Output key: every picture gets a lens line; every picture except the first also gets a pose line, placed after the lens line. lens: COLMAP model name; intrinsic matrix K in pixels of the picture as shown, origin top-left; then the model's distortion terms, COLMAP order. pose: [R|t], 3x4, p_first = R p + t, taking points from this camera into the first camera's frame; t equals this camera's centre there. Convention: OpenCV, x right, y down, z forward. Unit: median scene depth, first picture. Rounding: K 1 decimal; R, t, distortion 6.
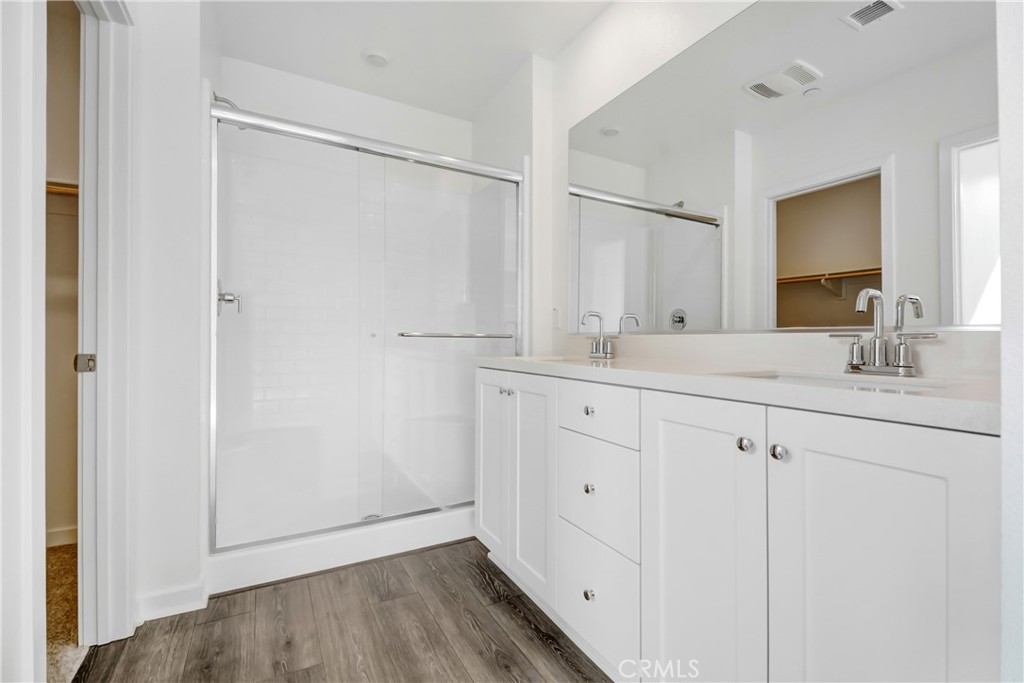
lens RADIAL K [[461.8, 0, 513.1], [0, 461.8, 337.9], [0, 0, 1]] dist [-0.000967, -0.000022]
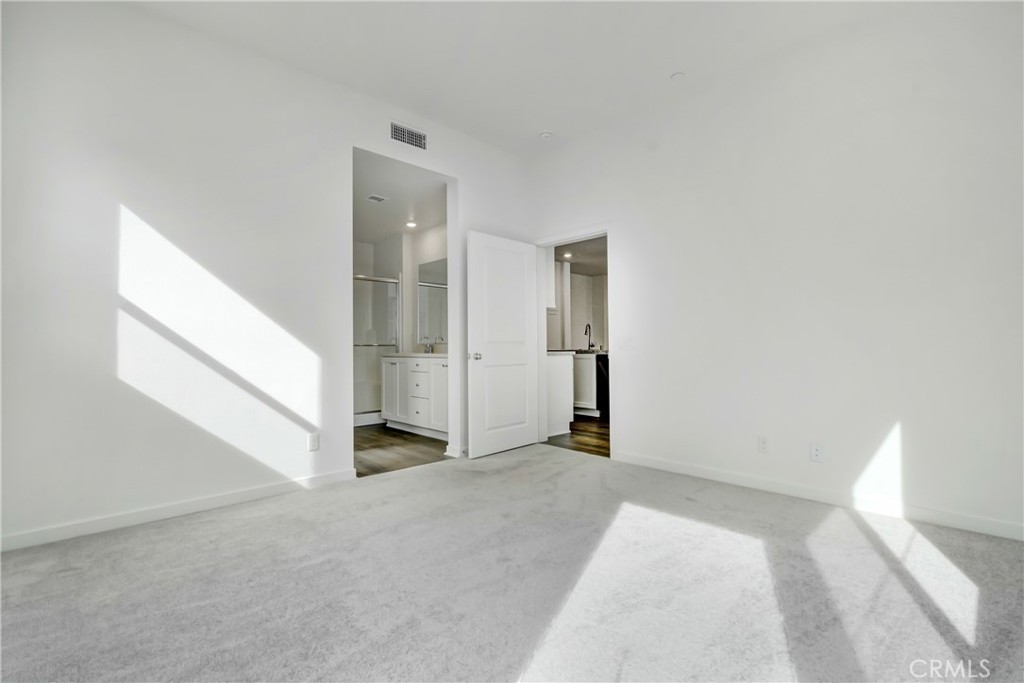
lens RADIAL K [[461.8, 0, 513.2], [0, 461.8, 343.9], [0, 0, 1]] dist [-0.000967, -0.000022]
pose [[0.967009, -0.010297, 0.254533, -0.021485], [0.012288, 0.999905, -0.006234, 0.015568], [-0.254444, 0.009156, 0.967044, -1.670034]]
